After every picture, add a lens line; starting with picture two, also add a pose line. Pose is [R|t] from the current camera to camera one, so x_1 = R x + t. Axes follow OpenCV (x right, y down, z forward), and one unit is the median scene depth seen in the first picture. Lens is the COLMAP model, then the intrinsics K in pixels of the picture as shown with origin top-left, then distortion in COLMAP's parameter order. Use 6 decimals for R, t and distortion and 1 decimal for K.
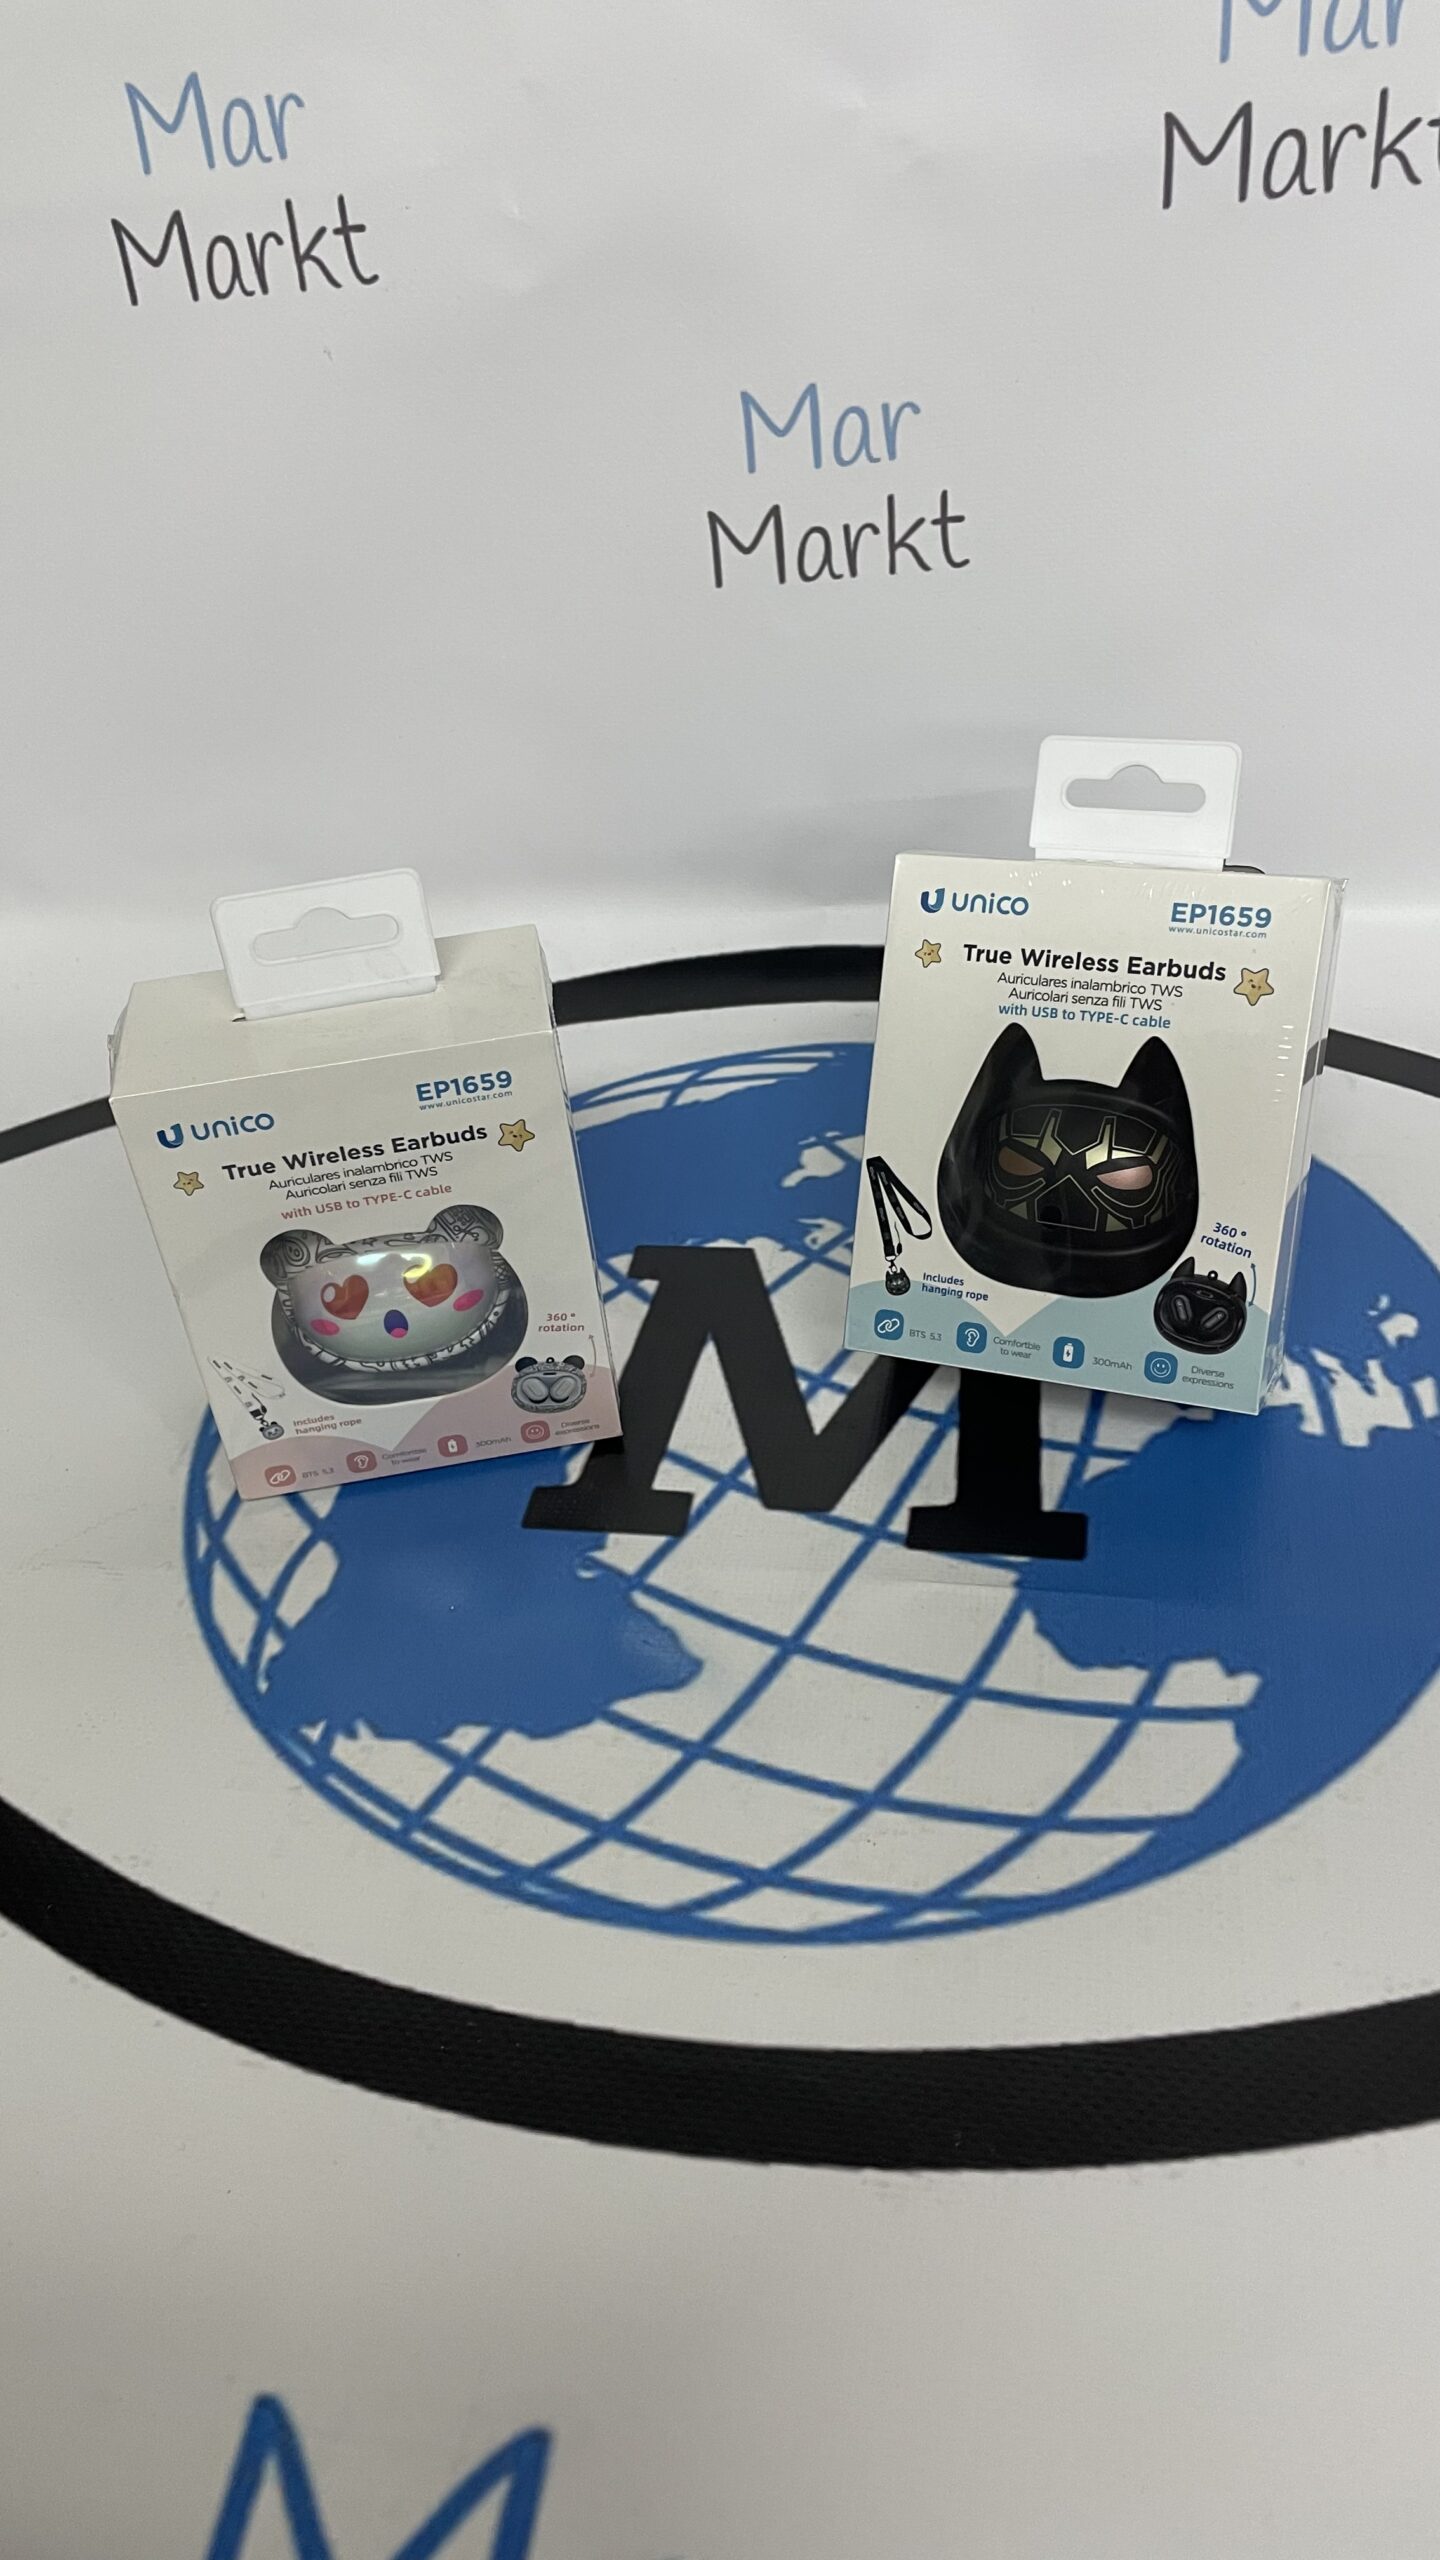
lens RADIAL K [[1996.1, 0, 691.4], [0, 1996.1, 1278.3], [0, 0, 1]] dist [0.074896, -0.118116]
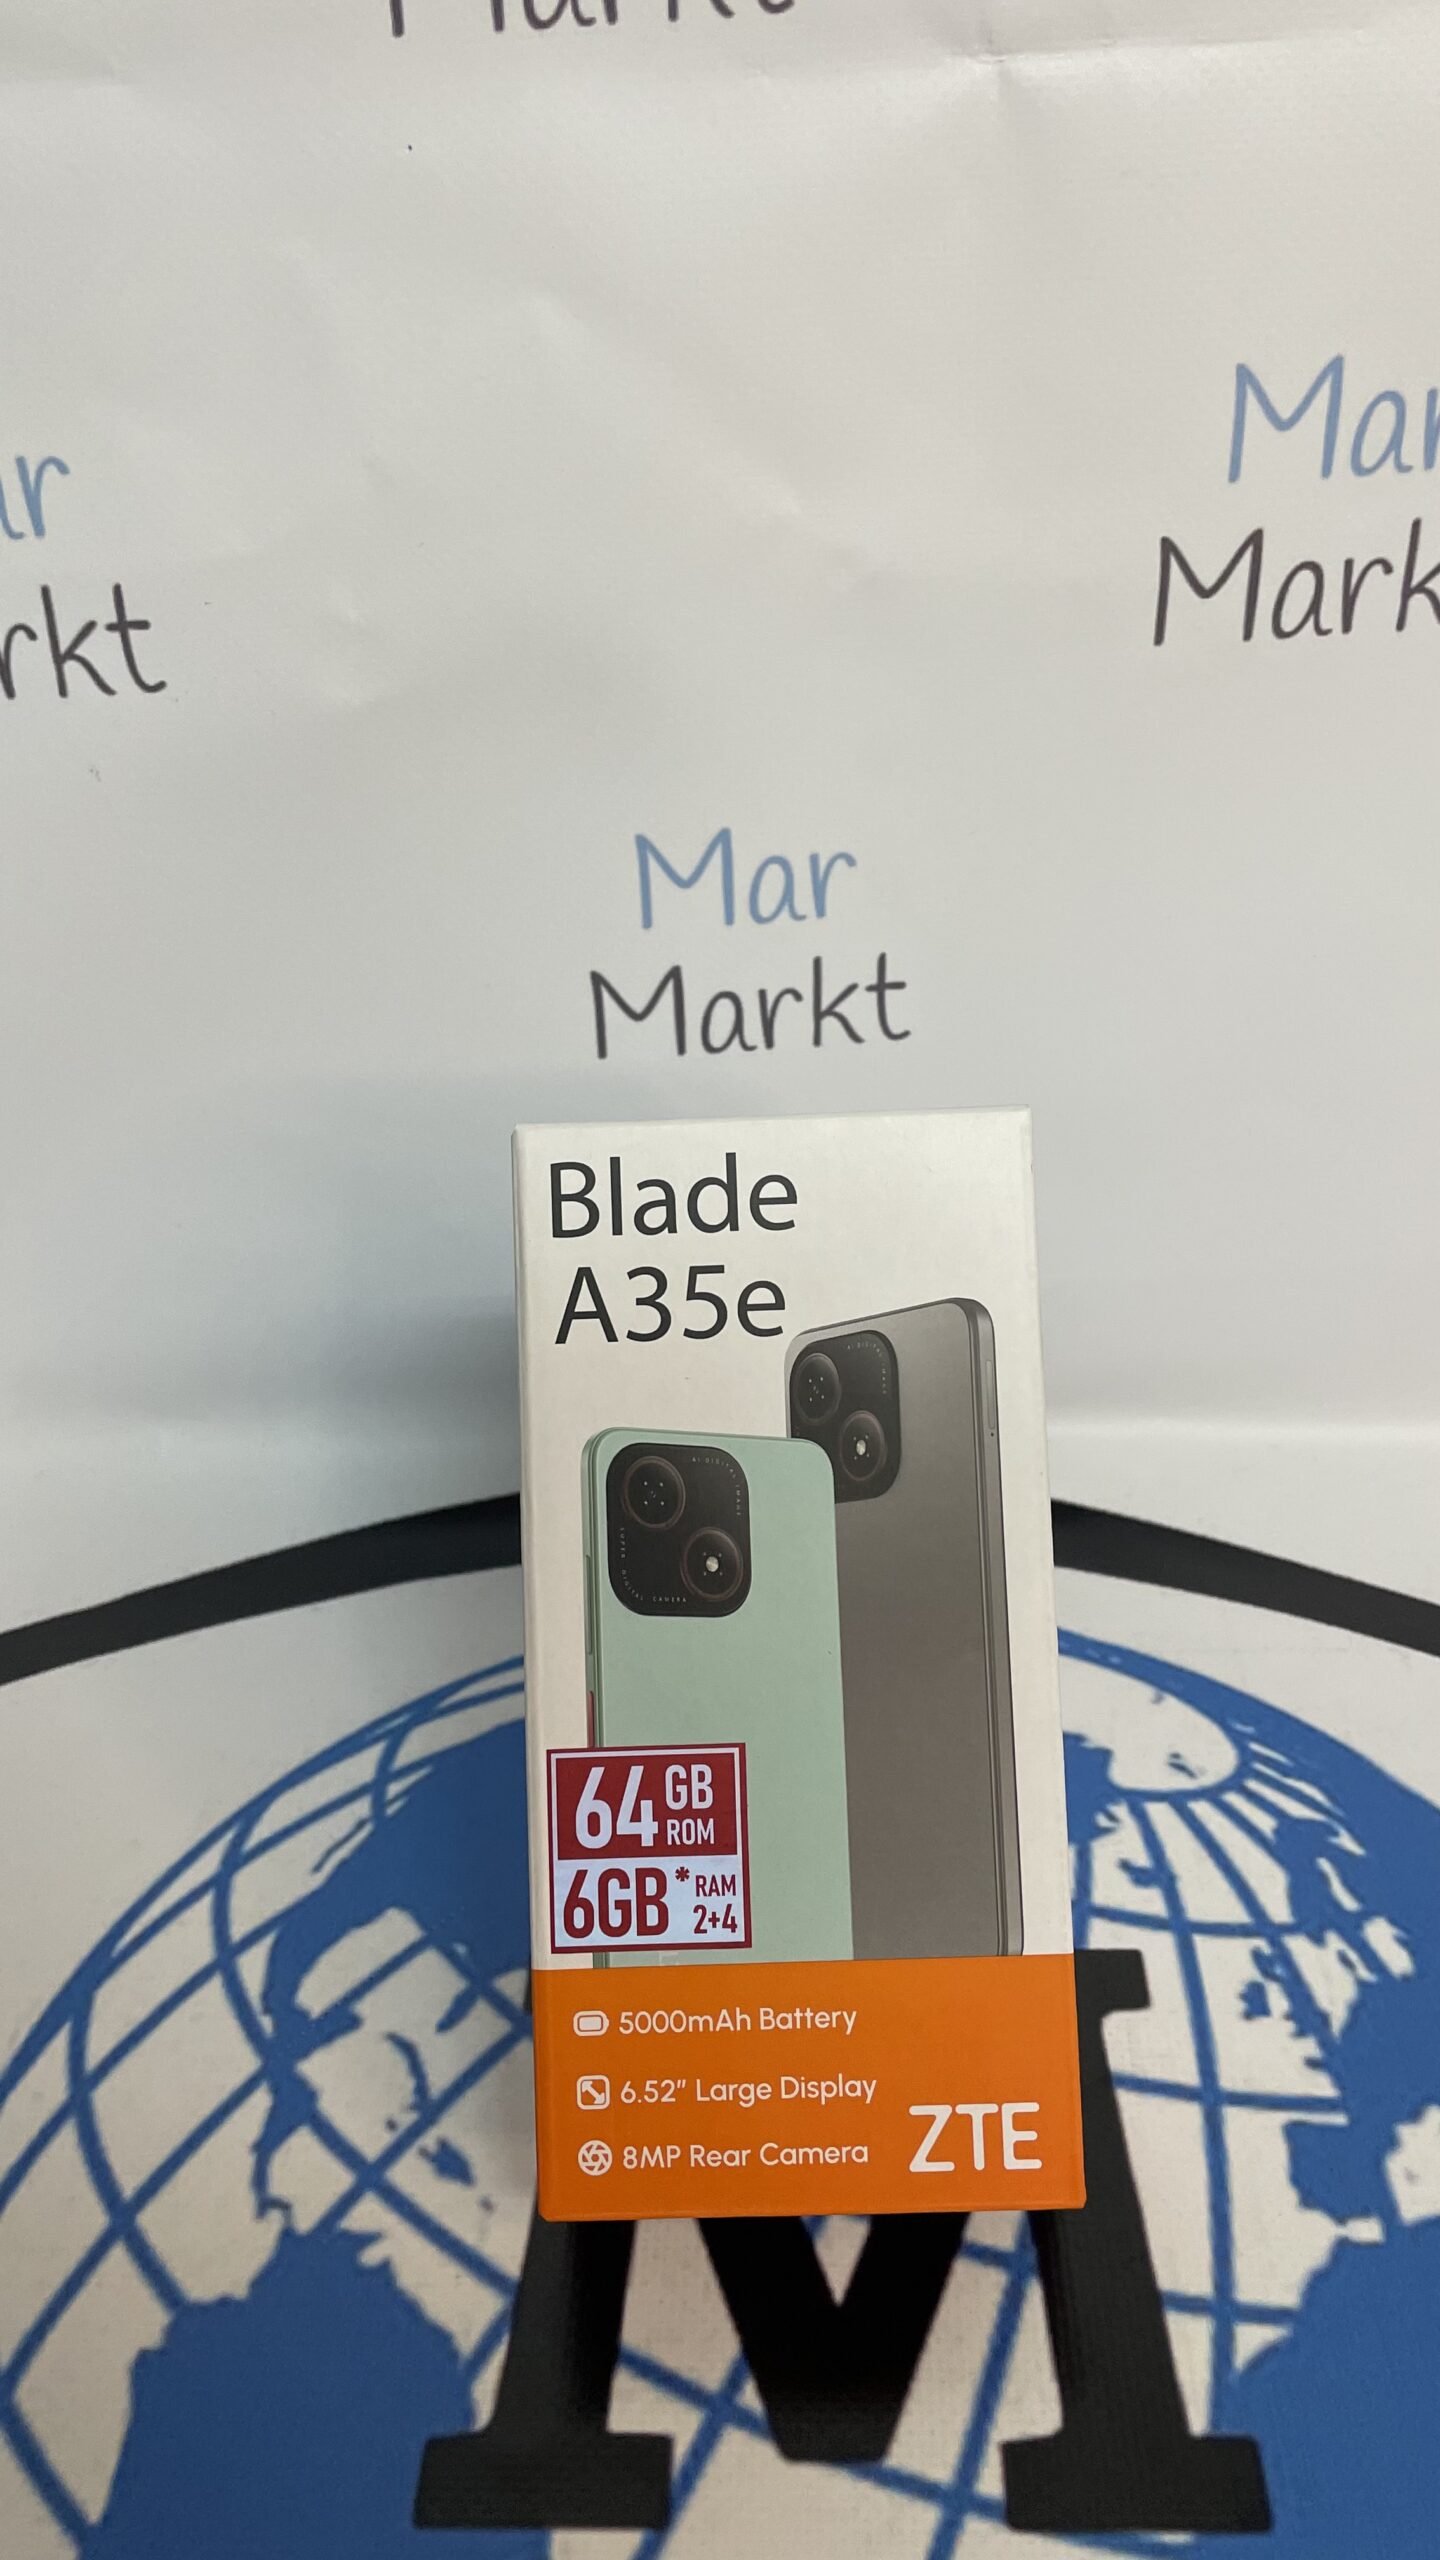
lens RADIAL K [[1996.1, 0, 743.2], [0, 1996.1, 1282.1], [0, 0, 1]] dist [0.074896, -0.118116]
pose [[0.985467, -0.017360, 0.168978, -0.085220], [0.040869, 0.989775, -0.136660, -0.184686], [-0.164878, 0.141580, 0.976100, 0.289862]]
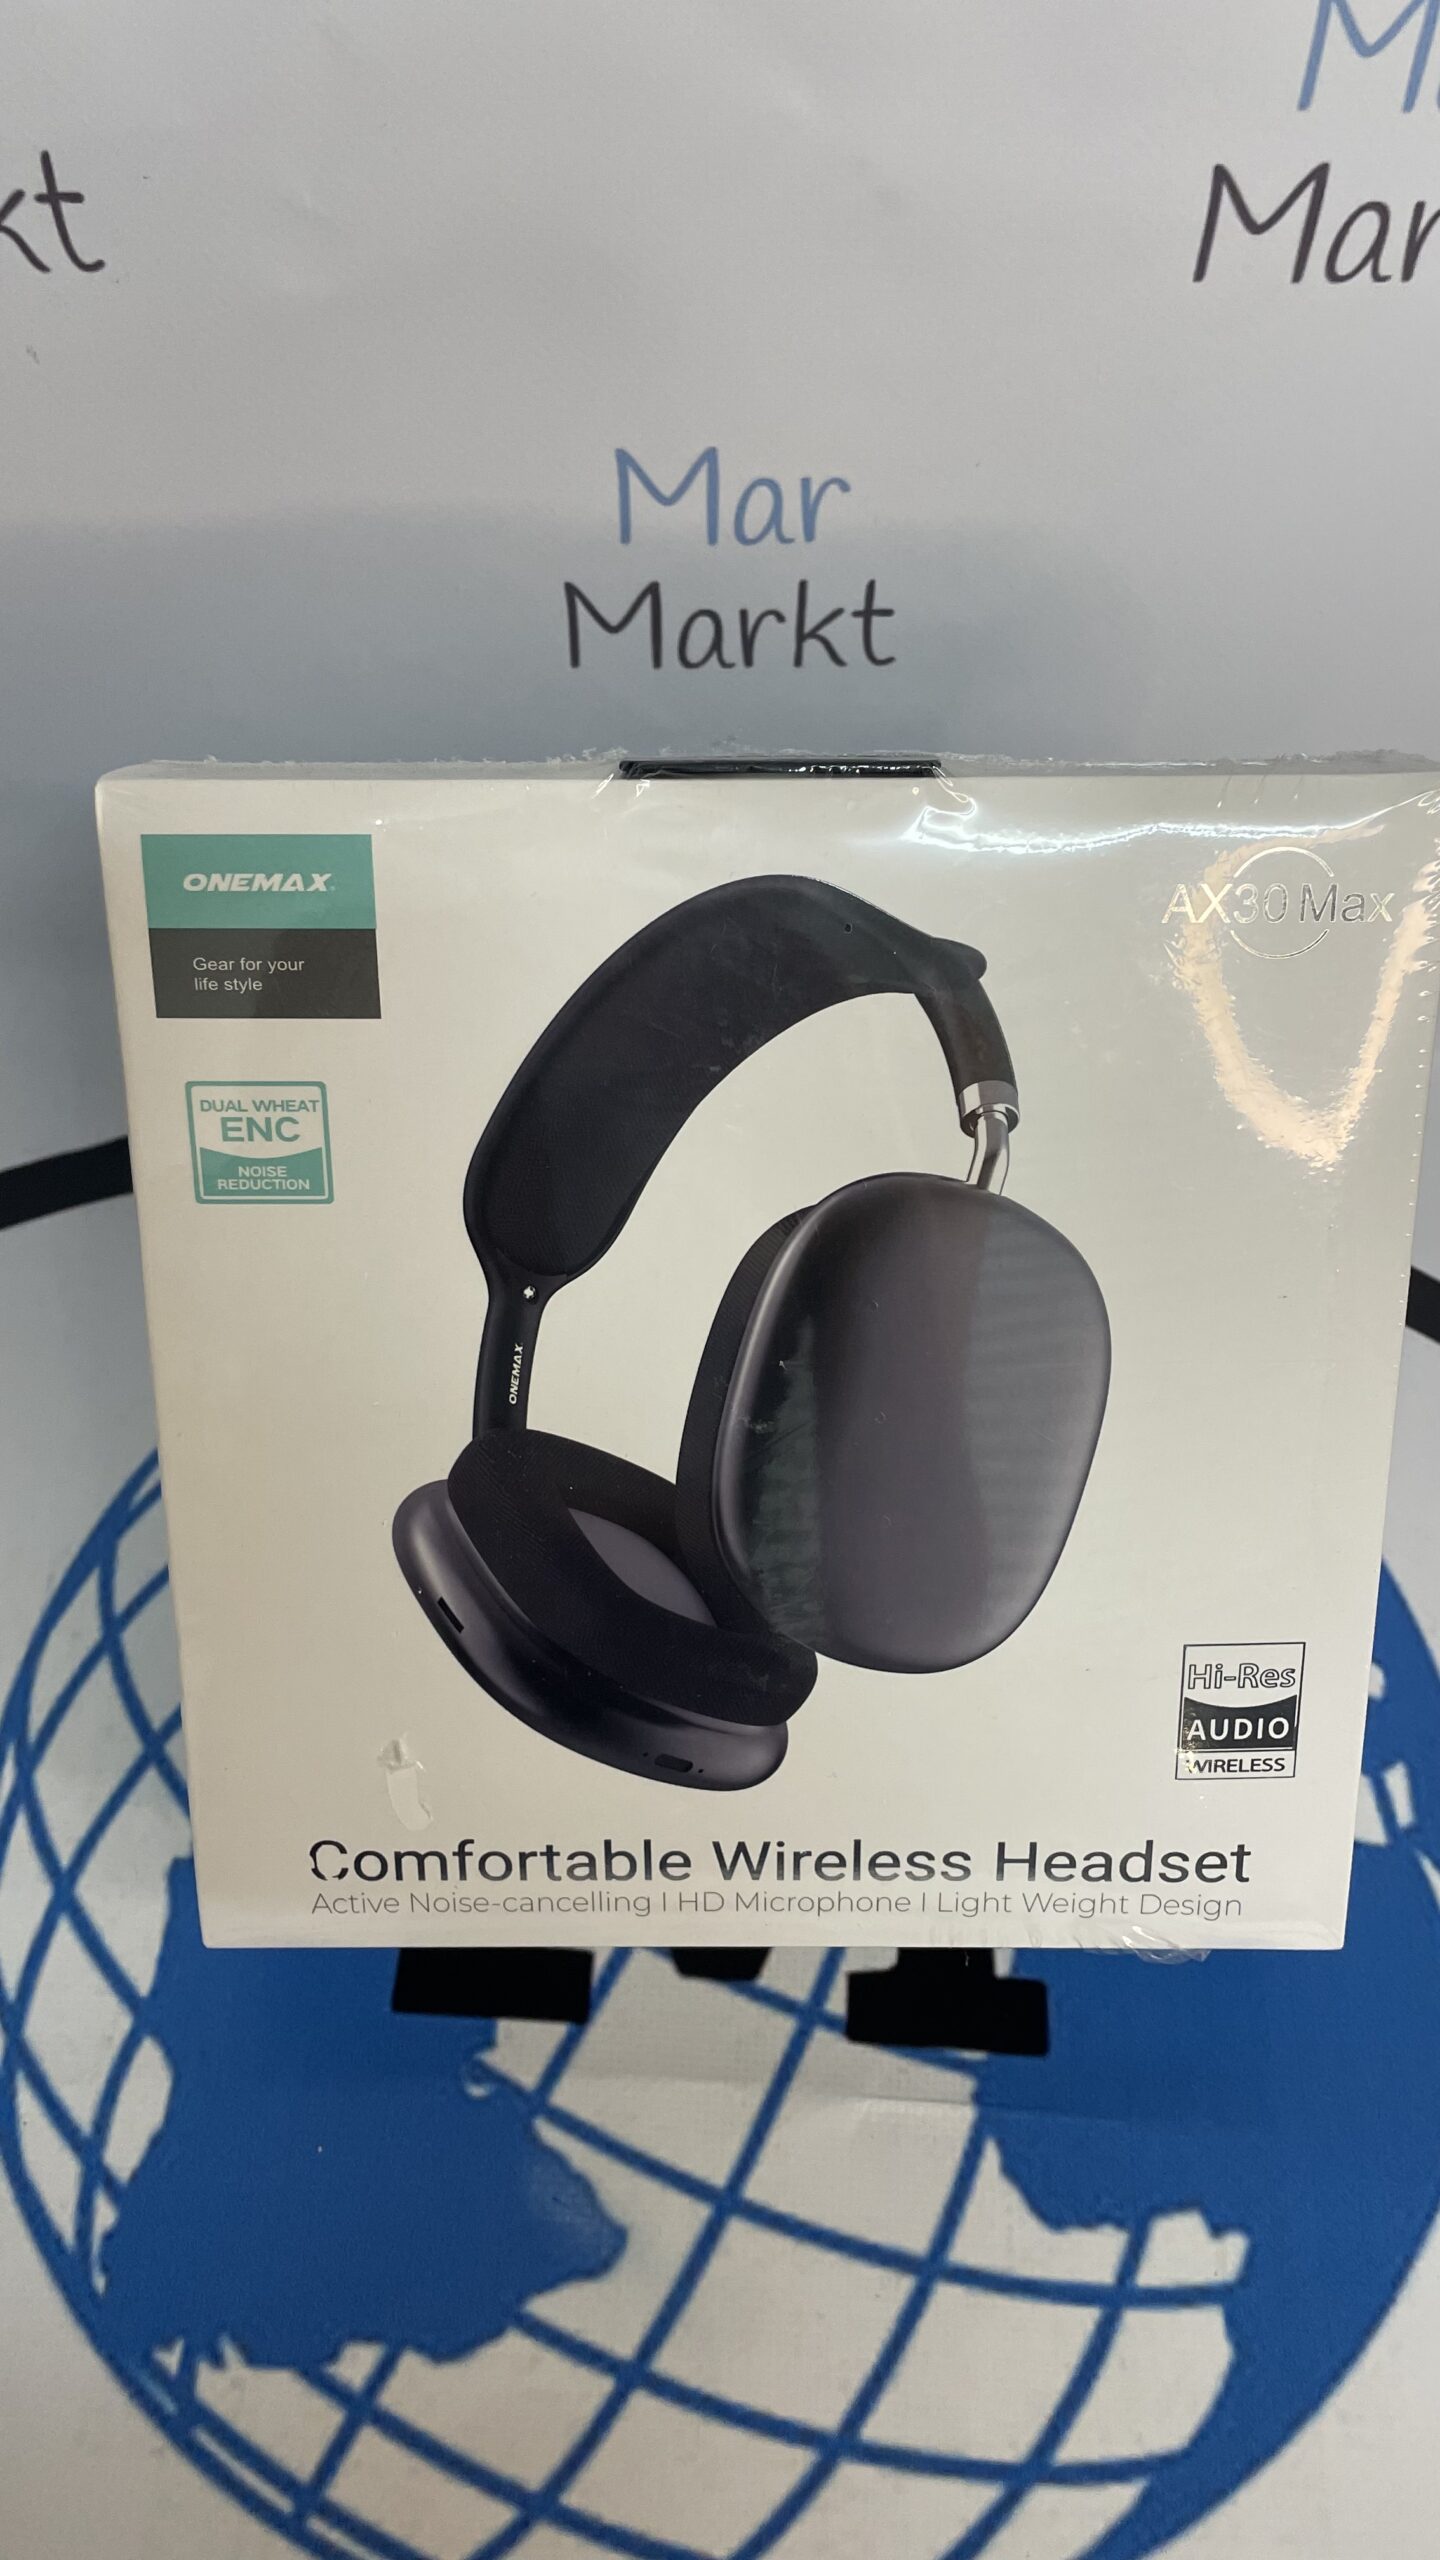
lens RADIAL K [[1996.1, 0, 727.6], [0, 1996.1, 1263.0], [0, 0, 1]] dist [0.074896, -0.118116]
pose [[0.986492, -0.026786, 0.161606, -0.075885], [-0.015123, 0.967435, 0.252668, -0.406256], [-0.163111, -0.251699, 0.953961, 0.247747]]
